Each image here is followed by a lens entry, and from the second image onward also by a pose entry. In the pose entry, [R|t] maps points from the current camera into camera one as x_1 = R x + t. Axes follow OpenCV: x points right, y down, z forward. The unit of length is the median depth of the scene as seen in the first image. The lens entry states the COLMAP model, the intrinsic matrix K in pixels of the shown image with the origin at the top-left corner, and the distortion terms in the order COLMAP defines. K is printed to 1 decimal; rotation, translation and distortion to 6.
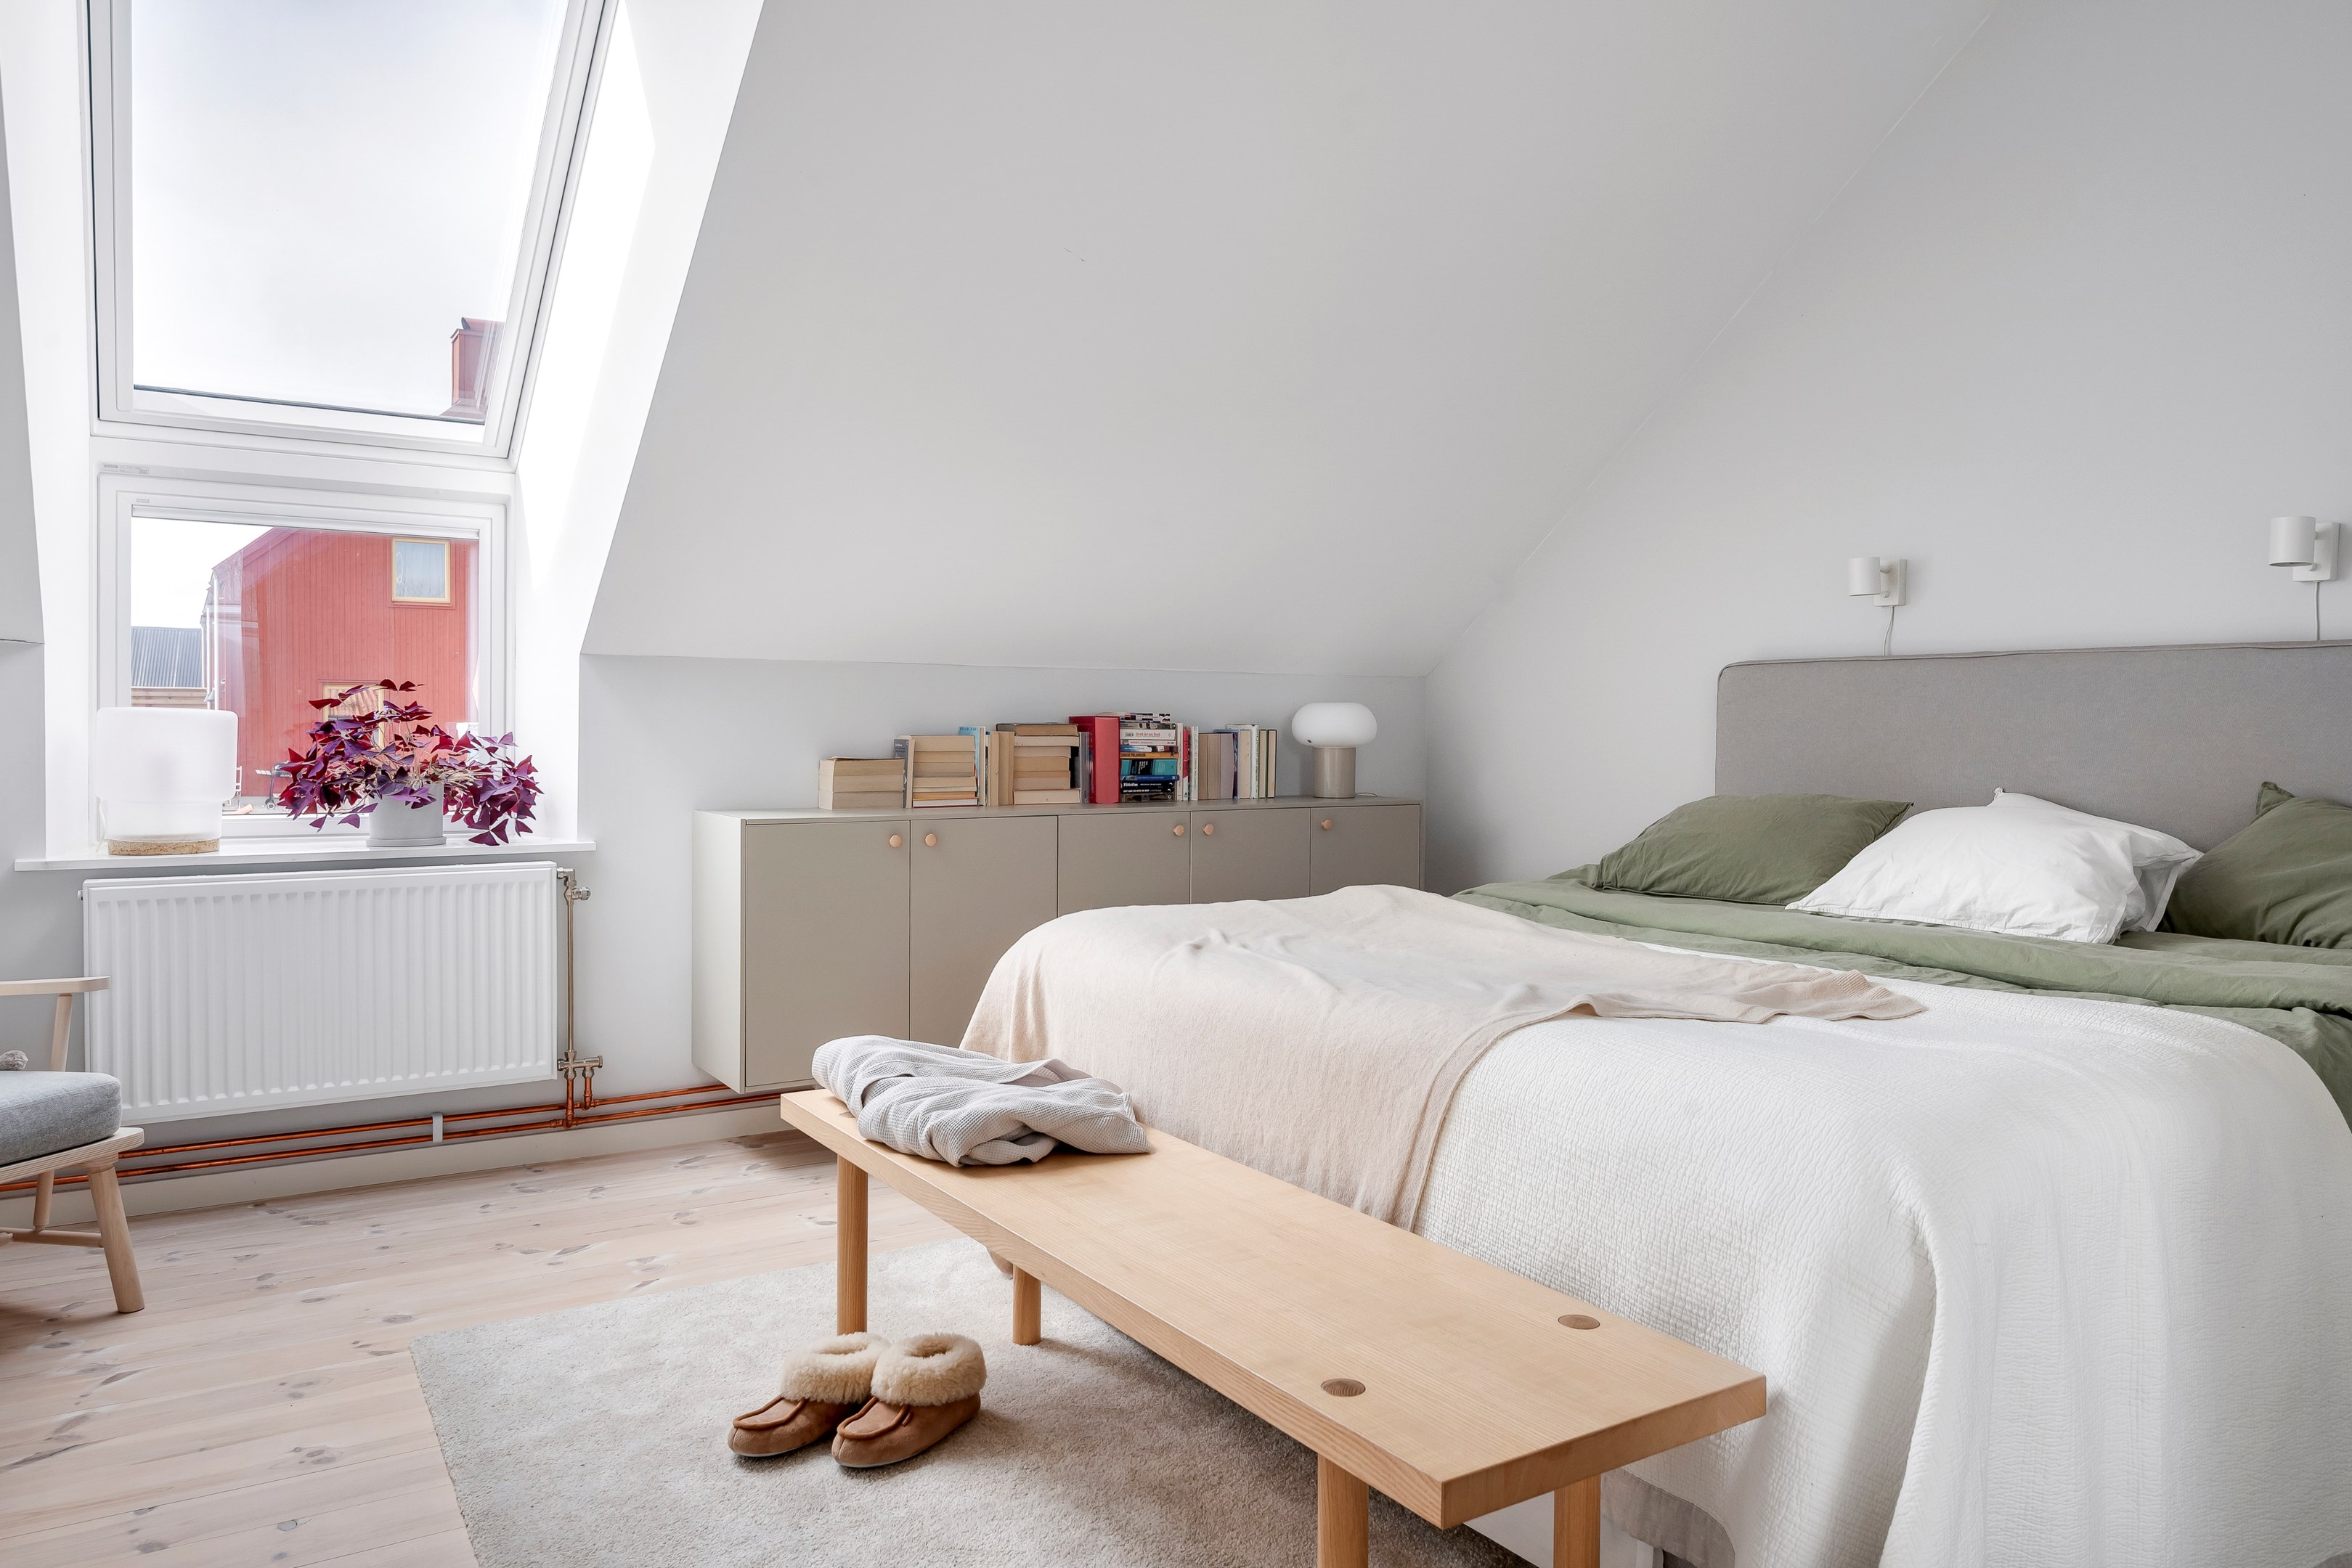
lens RADIAL K [[1575.5, 0, 1176.0], [0, 1575.5, 784.0], [0, 0, 1]] dist [-0.007140, -0.004884]
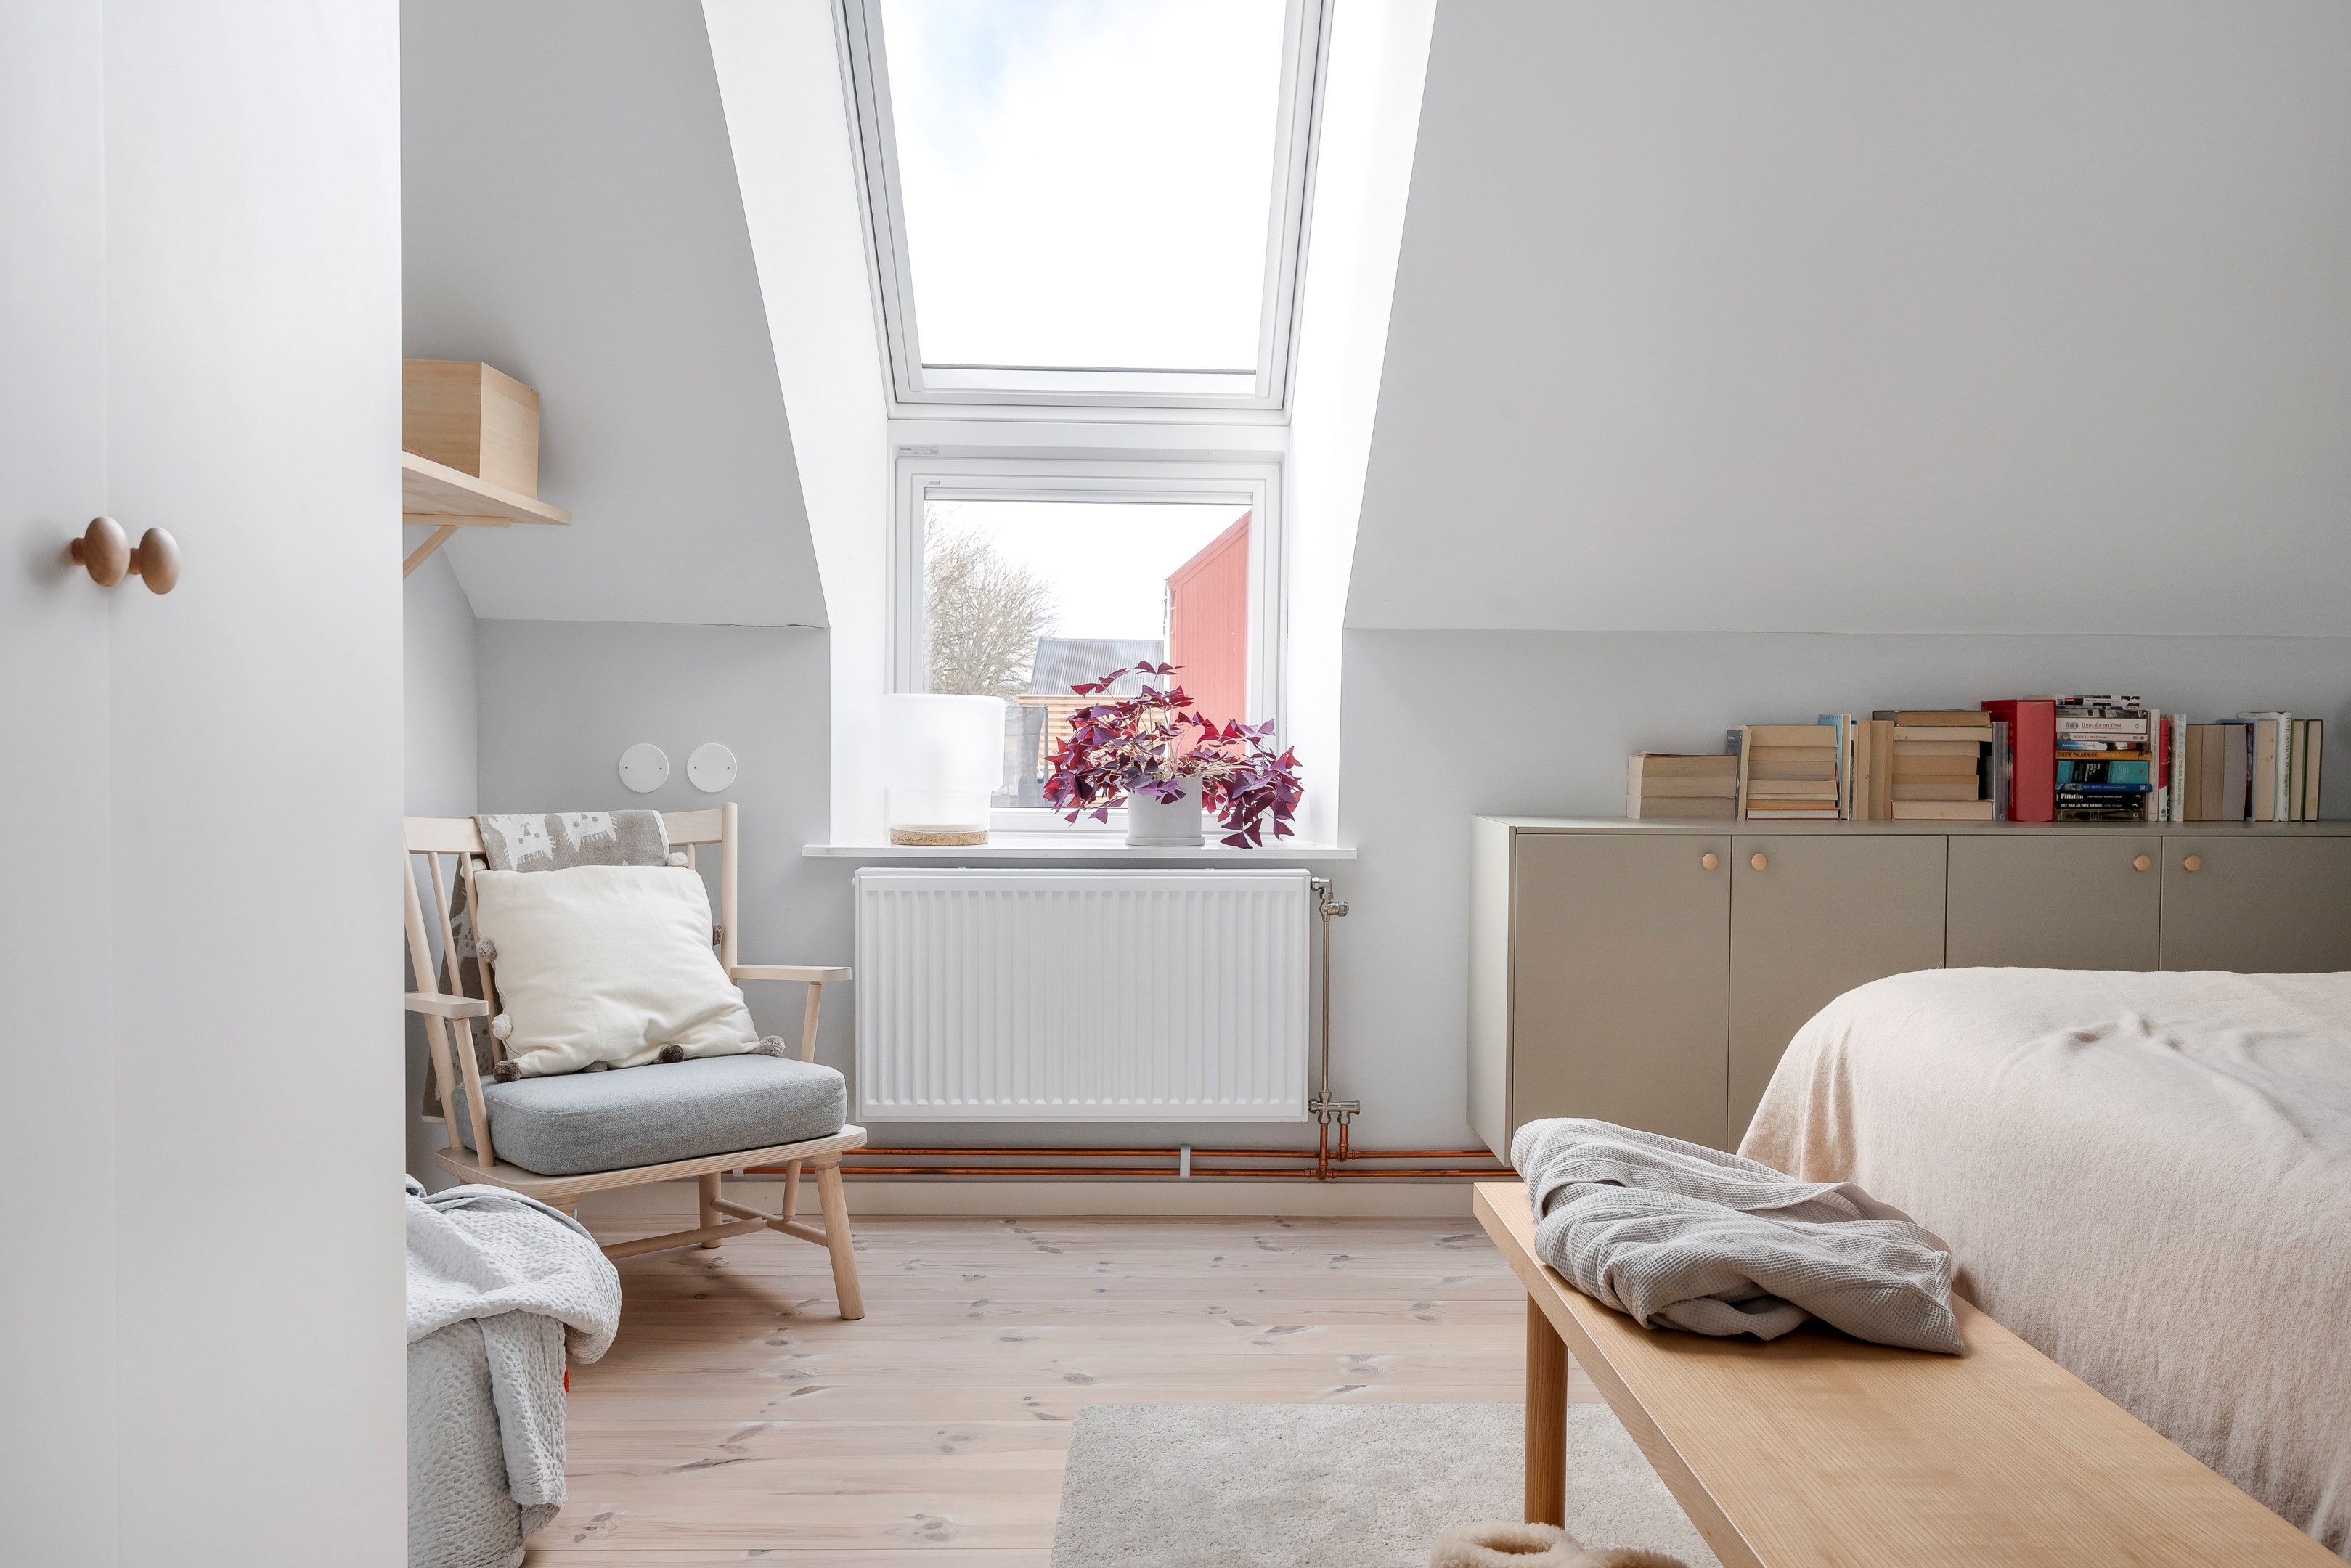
lens RADIAL K [[1791.0, 0, 1175.5], [0, 1791.0, 784.0], [0, 0, 1]] dist [-0.002080, 0.002096]
pose [[0.858389, 0.017018, -0.512717, 0.046796], [-0.020787, 0.999783, -0.001616, 0.005733], [0.512578, 0.012045, 0.858556, 0.123636]]
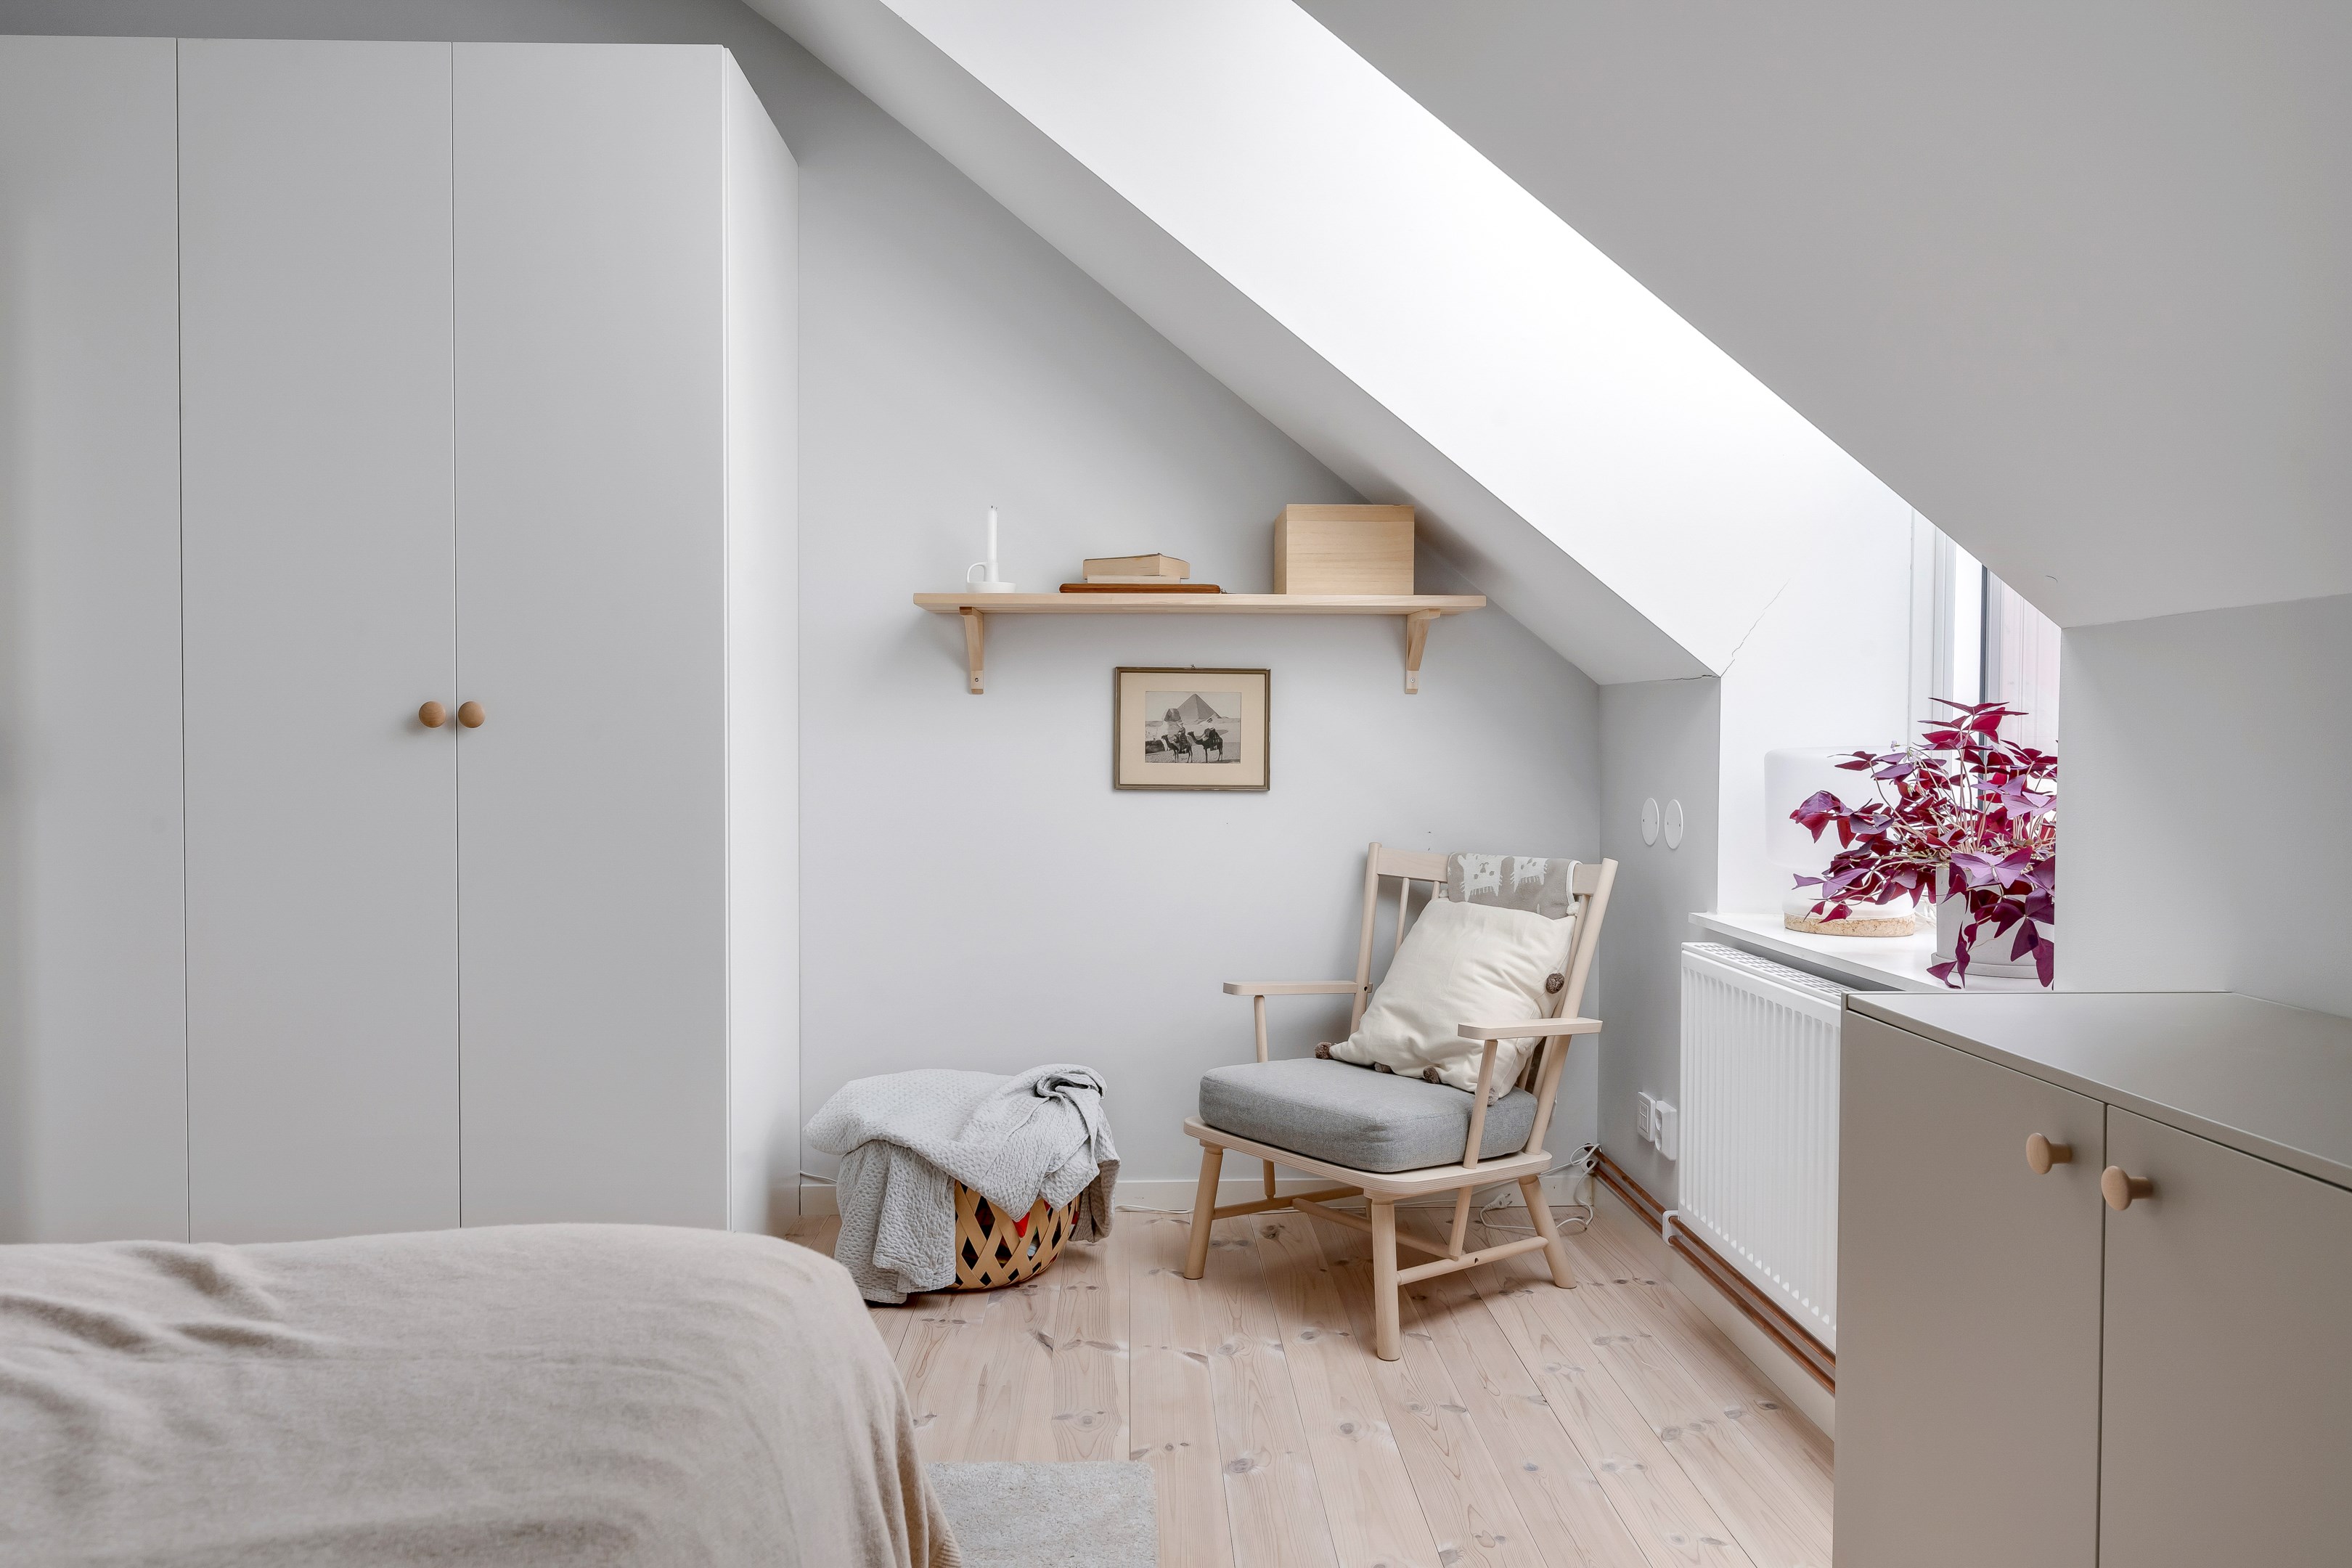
lens RADIAL K [[1539.4, 0, 1176.0], [0, 1539.4, 784.0], [0, 0, 1]] dist [-0.003431, 0.001818]
pose [[-0.519210, 0.012689, -0.854553, 0.173717], [-0.032980, 0.998848, 0.034870, -0.041594], [0.854010, 0.046288, -0.518193, 1.063582]]
